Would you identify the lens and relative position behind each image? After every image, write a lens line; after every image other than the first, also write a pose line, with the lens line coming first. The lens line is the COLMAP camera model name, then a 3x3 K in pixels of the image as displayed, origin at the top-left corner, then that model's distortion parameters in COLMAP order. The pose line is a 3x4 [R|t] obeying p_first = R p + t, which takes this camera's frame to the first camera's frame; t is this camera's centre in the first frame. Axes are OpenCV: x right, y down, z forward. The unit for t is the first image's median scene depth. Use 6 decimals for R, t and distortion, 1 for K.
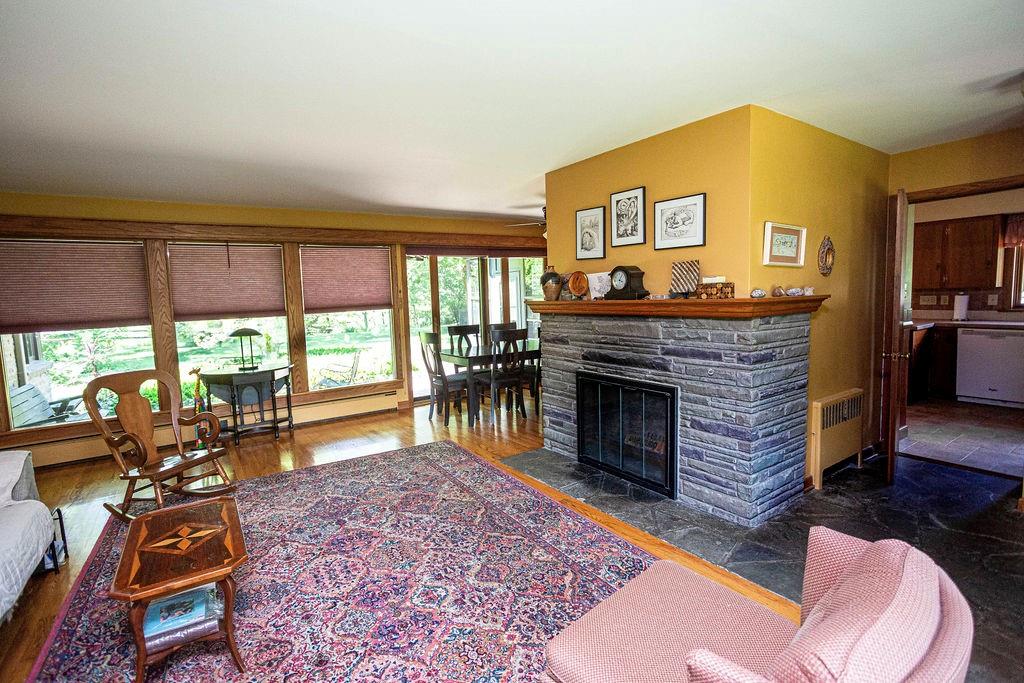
lens RADIAL K [[493.5, 0, 508.6], [0, 493.5, 338.0], [0, 0, 1]] dist [-0.052857, 0.037200]
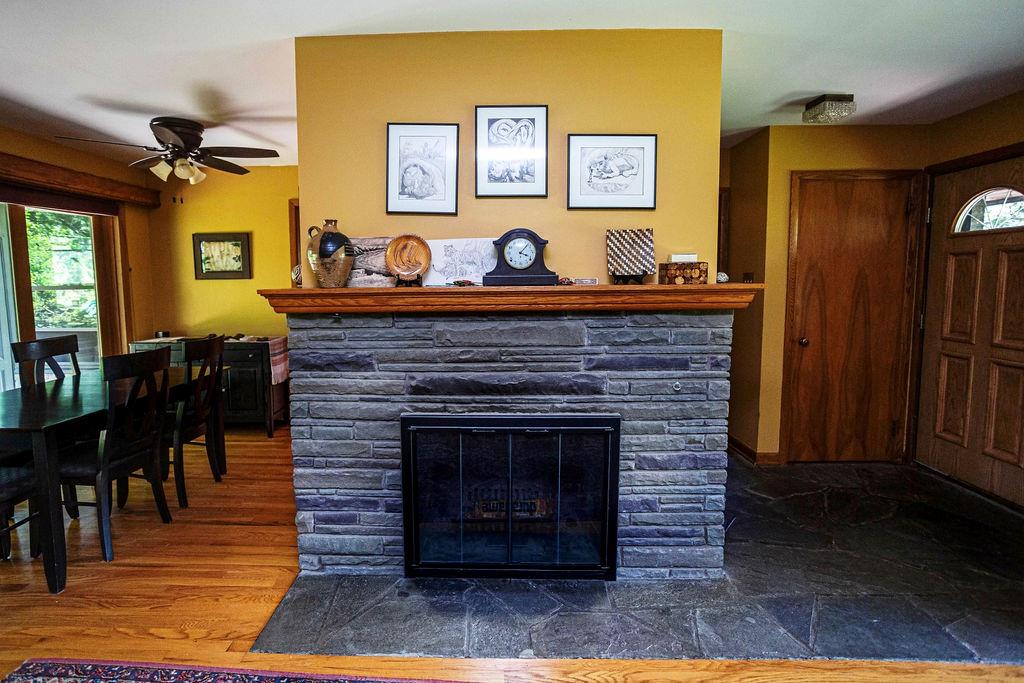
lens RADIAL K [[493.5, 0, 508.6], [0, 493.5, 338.0], [0, 0, 1]] dist [-0.052857, 0.037200]
pose [[0.578425, -0.048218, 0.814309, -0.276180], [0.062534, 0.997935, 0.014671, -0.024628], [-0.813335, 0.042436, 0.580246, 0.689932]]
